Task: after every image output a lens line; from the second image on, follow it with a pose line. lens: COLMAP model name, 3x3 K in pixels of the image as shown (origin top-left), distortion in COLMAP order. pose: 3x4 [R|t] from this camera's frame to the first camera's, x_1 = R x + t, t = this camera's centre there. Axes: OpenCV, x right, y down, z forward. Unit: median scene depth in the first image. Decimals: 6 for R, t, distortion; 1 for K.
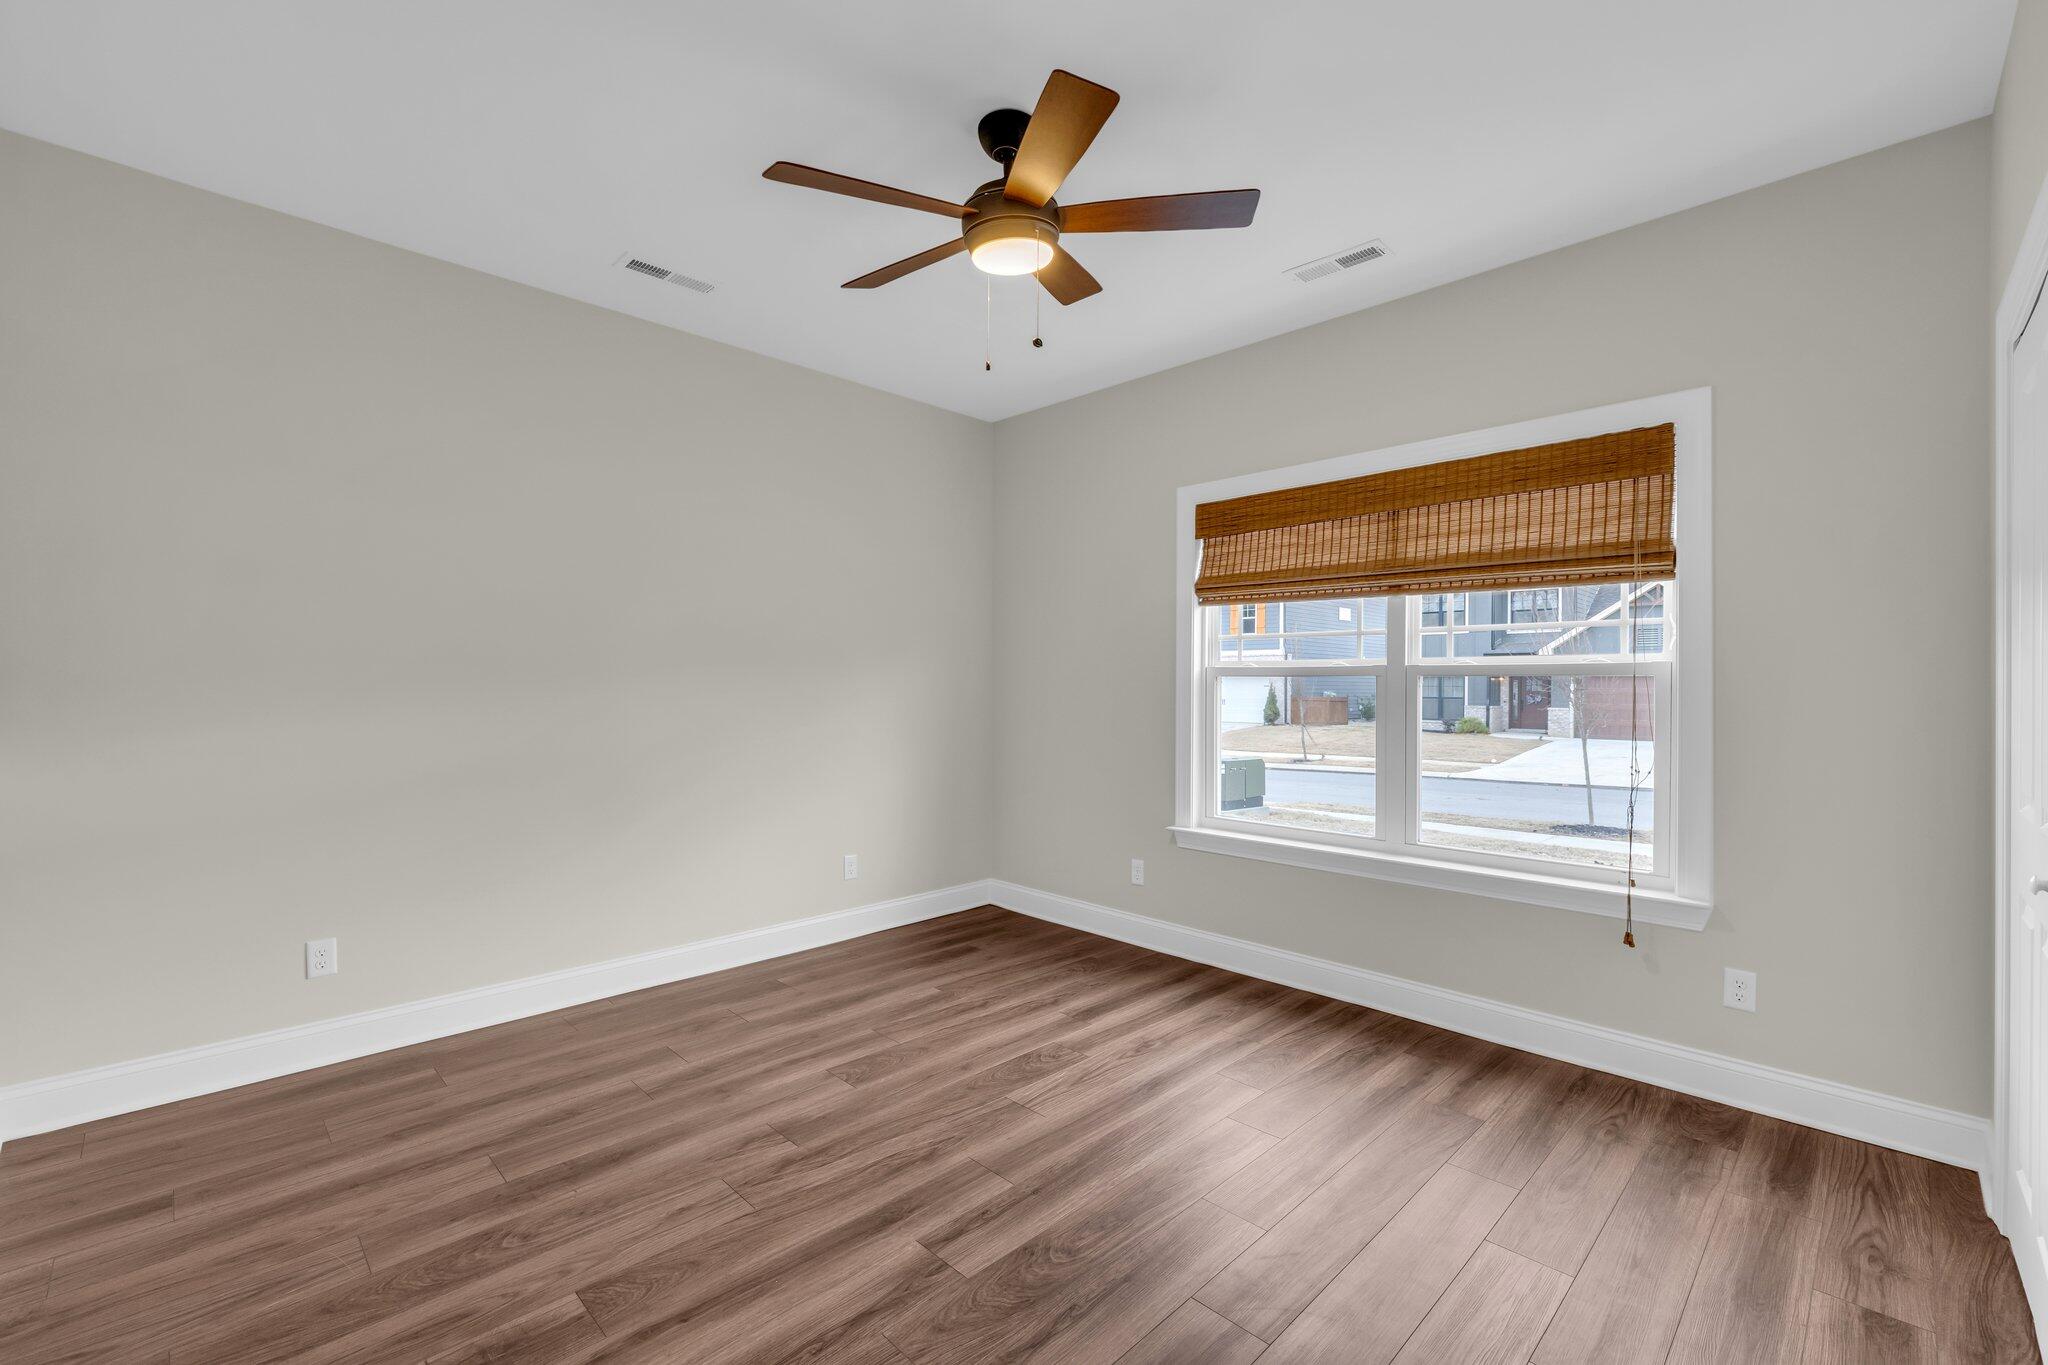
lens RADIAL K [[883.5, 0, 1018.7], [0, 883.5, 685.9], [0, 0, 1]] dist [0.008101, -0.000311]
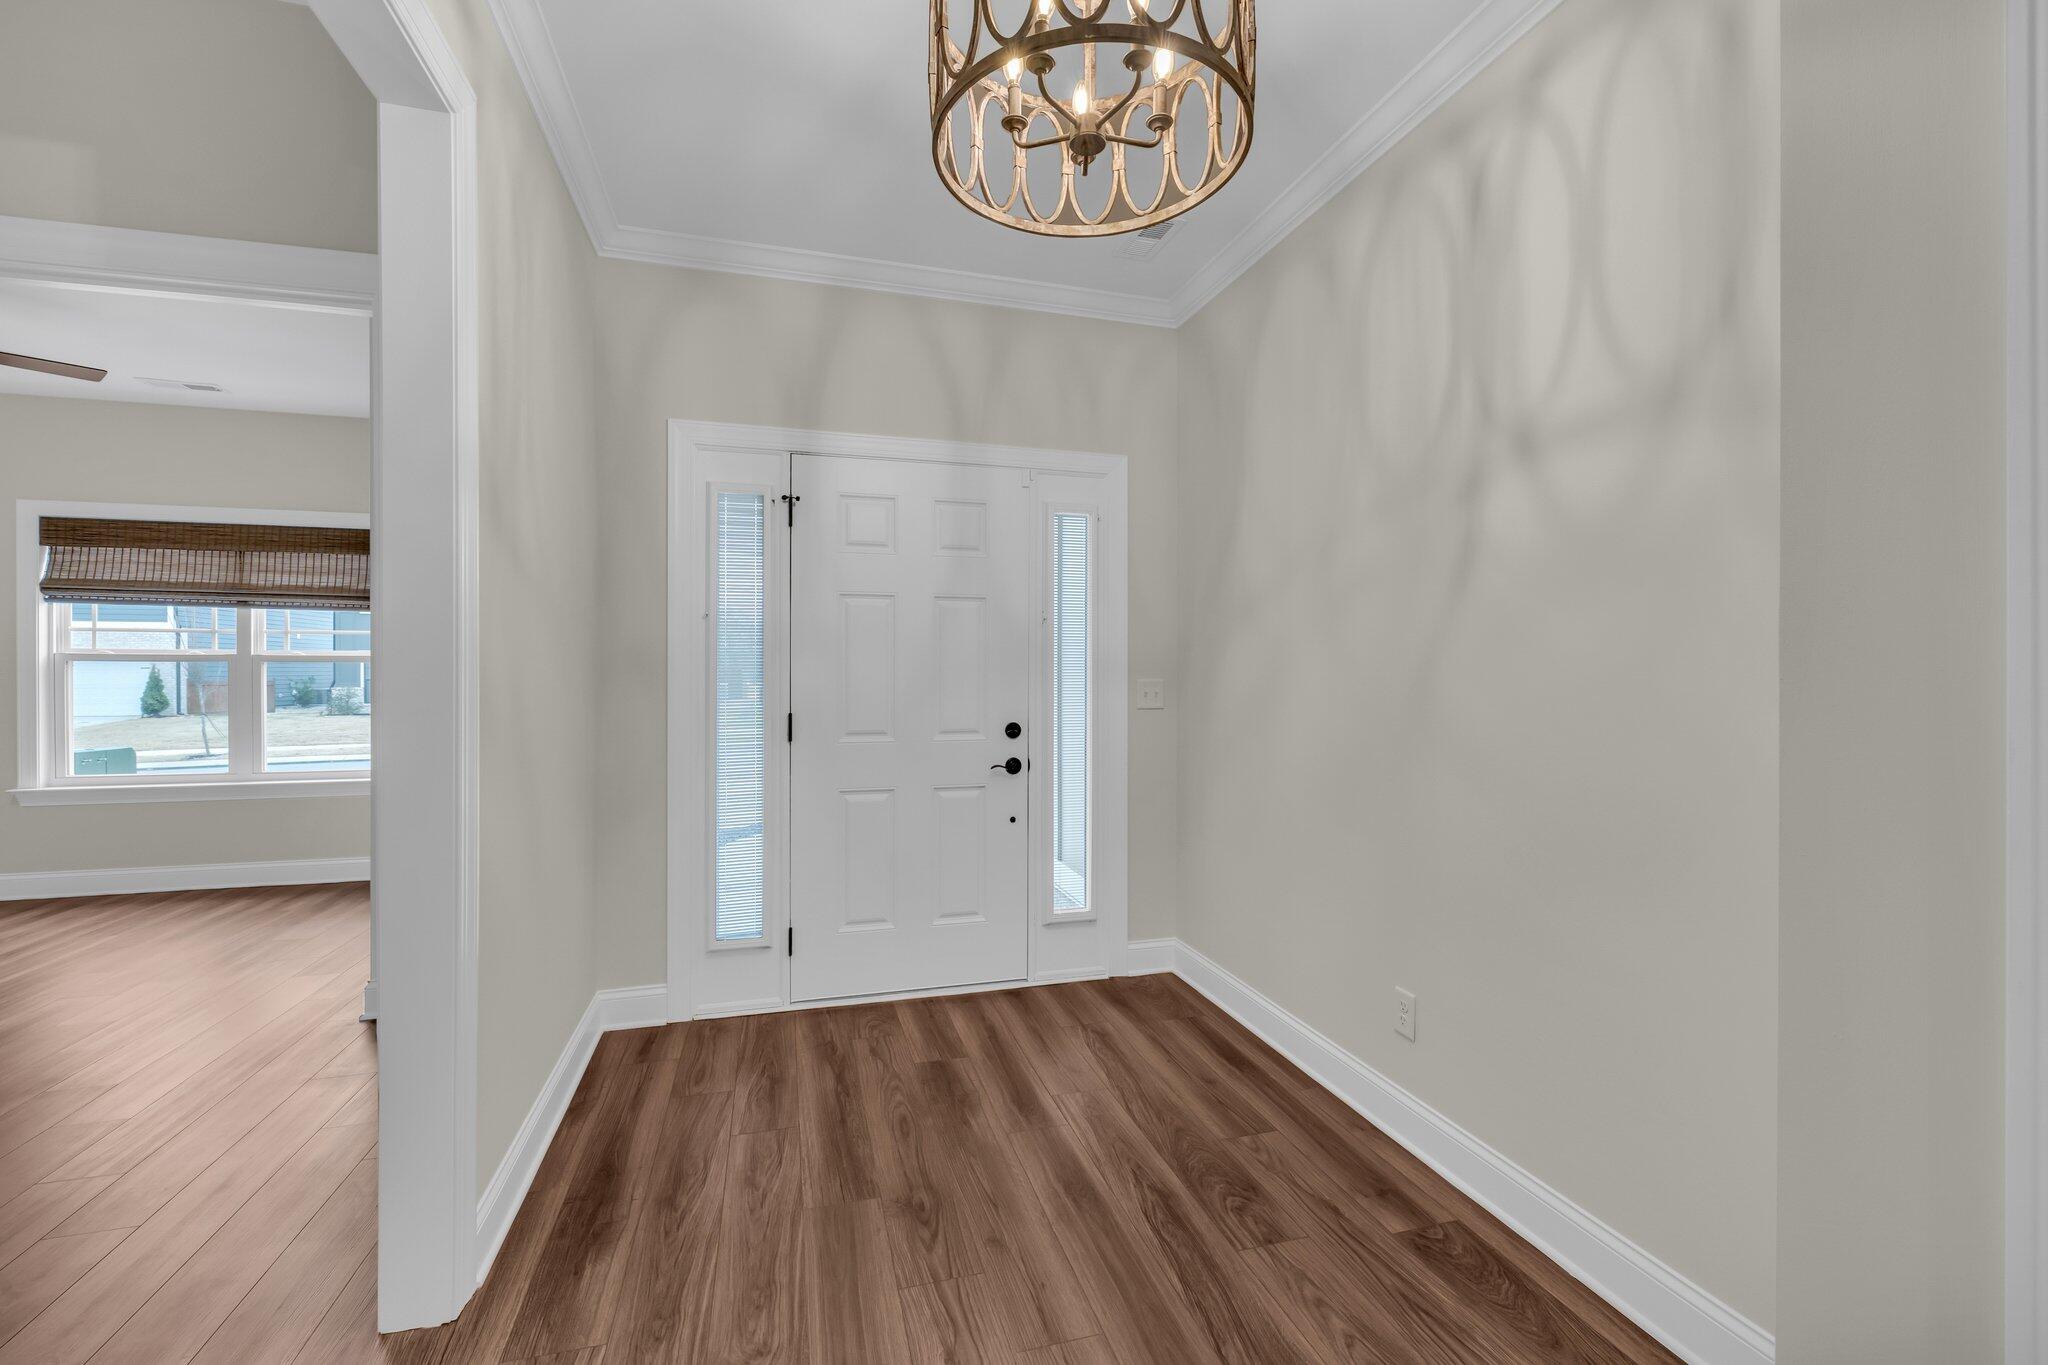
lens RADIAL K [[883.5, 0, 1026.8], [0, 883.5, 676.1], [0, 0, 1]] dist [0.008101, -0.000311]
pose [[0.496381, -0.010013, 0.868047, -0.208505], [0.001381, 0.999941, 0.010745, -0.001855], [-0.868104, -0.004135, 0.496366, -0.848387]]
